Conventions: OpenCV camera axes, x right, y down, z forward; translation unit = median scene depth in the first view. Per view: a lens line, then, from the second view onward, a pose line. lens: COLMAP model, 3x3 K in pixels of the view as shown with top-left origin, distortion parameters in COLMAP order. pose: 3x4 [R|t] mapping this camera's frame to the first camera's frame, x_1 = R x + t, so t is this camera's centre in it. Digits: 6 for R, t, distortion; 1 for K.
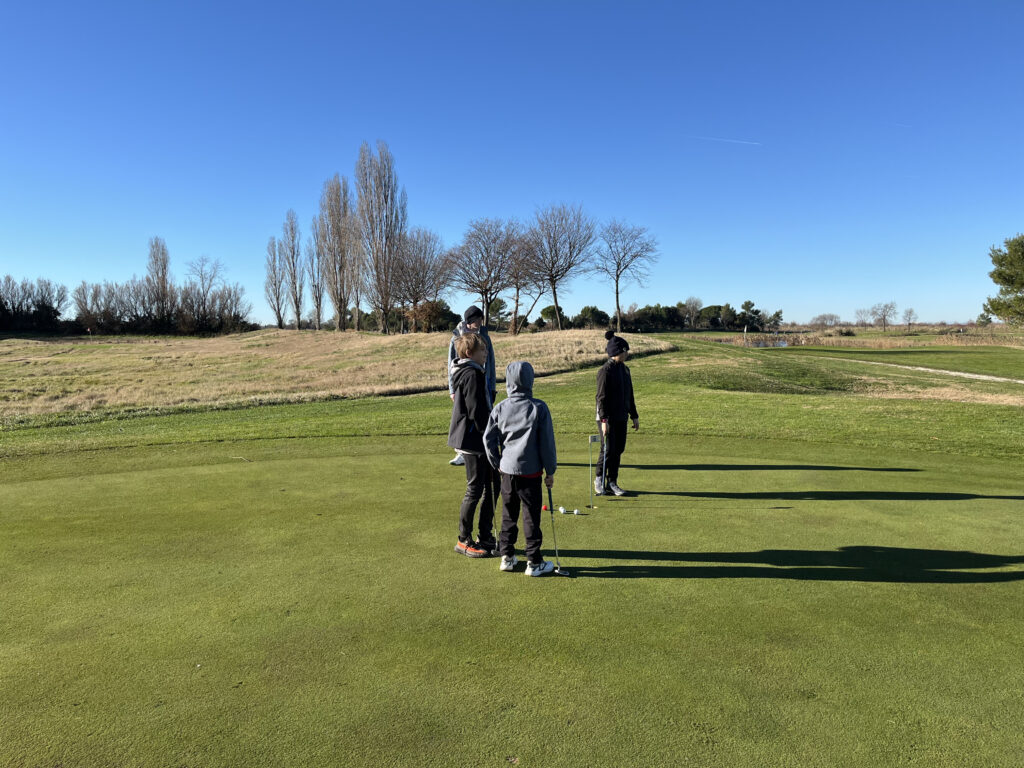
lens RADIAL K [[778.4, 0, 513.6], [0, 778.4, 390.2], [0, 0, 1]] dist [0.074482, -0.092064]
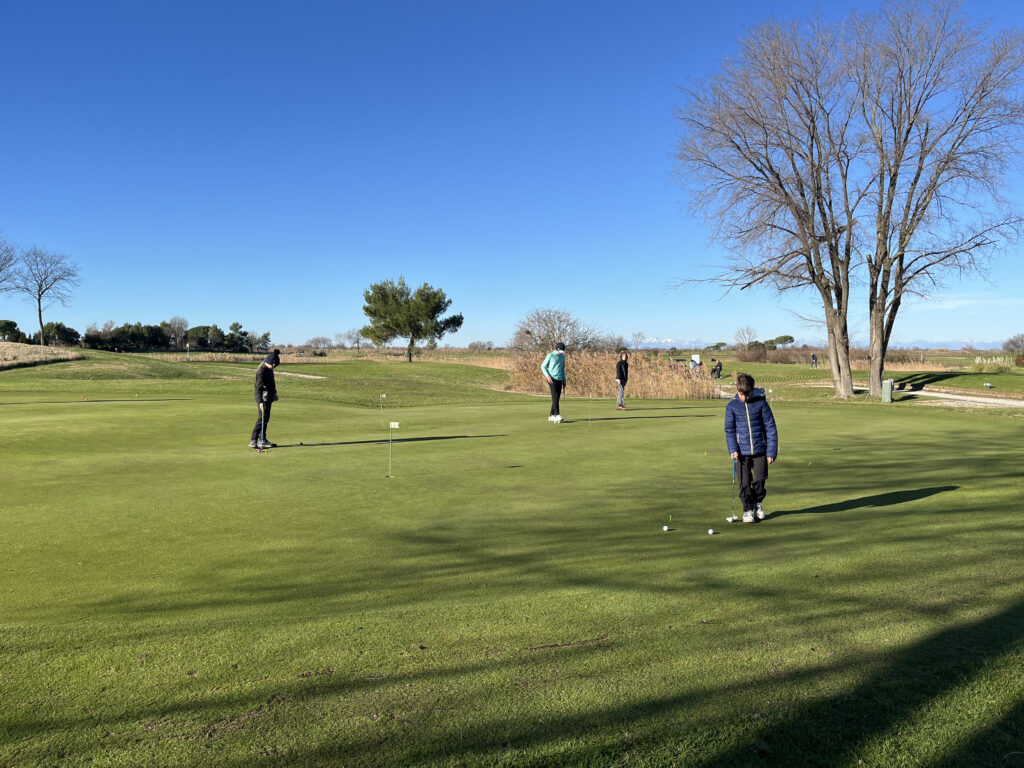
lens RADIAL K [[778.4, 0, 519.5], [0, 778.4, 397.0], [0, 0, 1]] dist [0.074482, -0.092064]
pose [[0.814290, -0.026587, 0.579850, 0.010337], [0.037931, 0.999253, -0.007449, 0.010662], [-0.579218, 0.028060, 0.814689, -0.101523]]
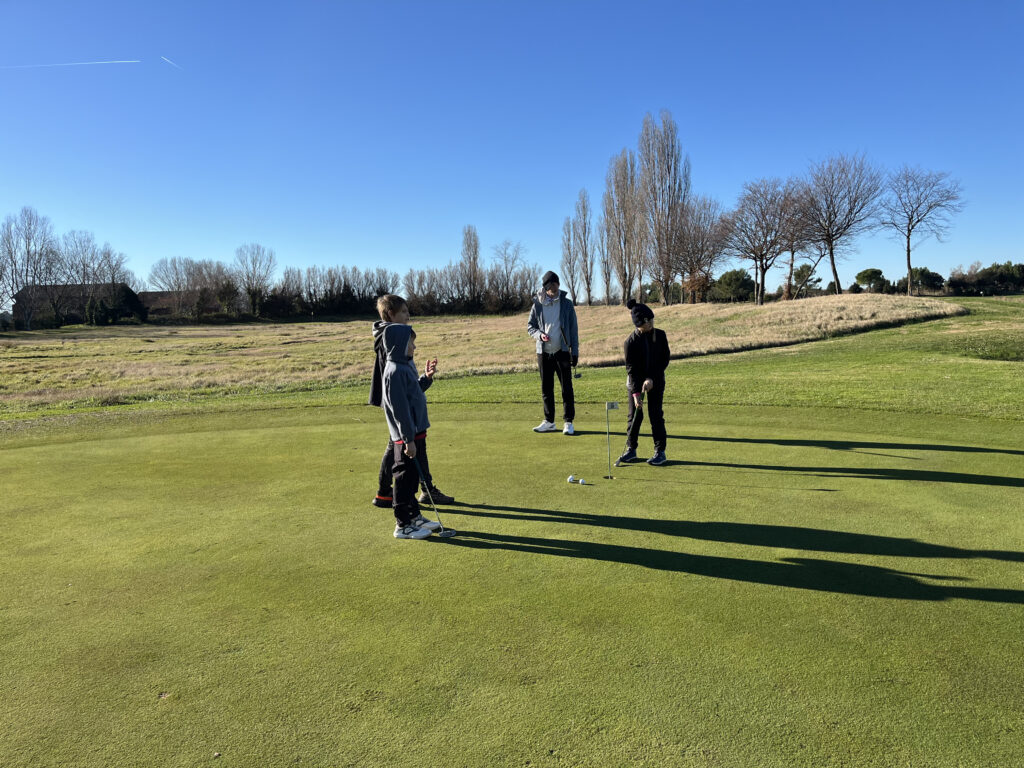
lens RADIAL K [[778.4, 0, 517.0], [0, 778.4, 387.1], [0, 0, 1]] dist [0.074482, -0.092064]
pose [[0.929001, 0.008675, -0.369976, 0.017145], [0.002135, 0.999583, 0.028798, 0.000651], [0.370072, -0.027544, 0.928595, 0.004353]]
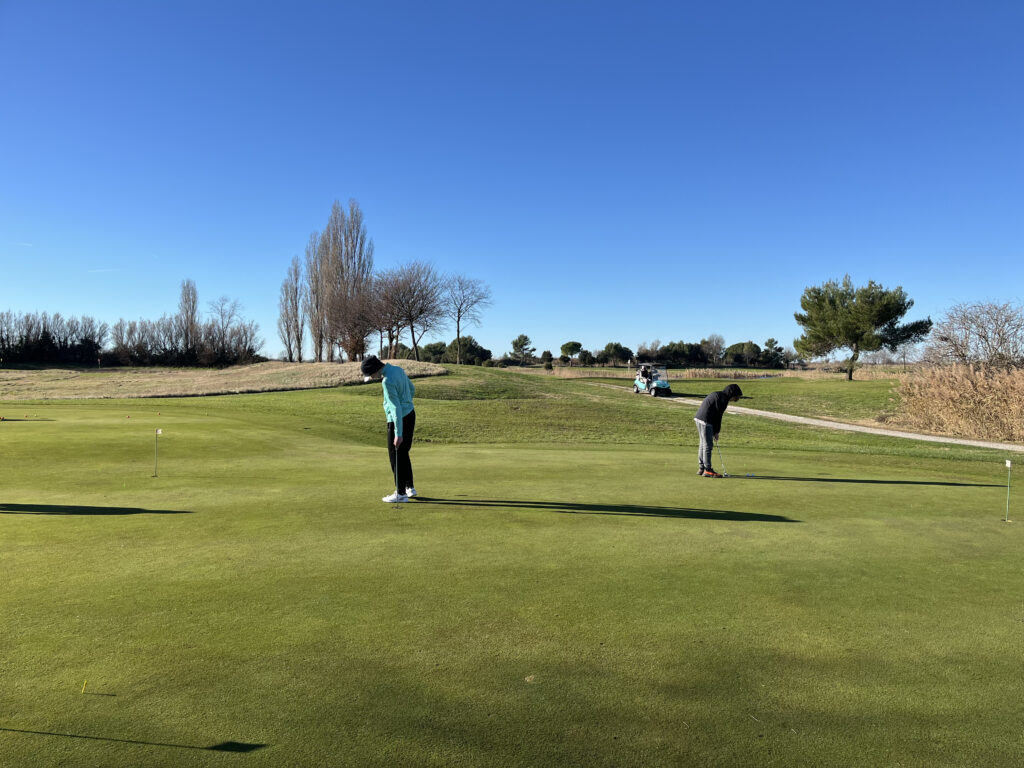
lens RADIAL K [[778.4, 0, 514.6], [0, 778.4, 383.0], [0, 0, 1]] dist [0.074482, -0.092064]
pose [[0.997204, 0.008198, -0.074276, 0.100804], [-0.012301, 0.998413, -0.054960, 0.008016], [0.073707, 0.055720, 0.995722, -0.071822]]
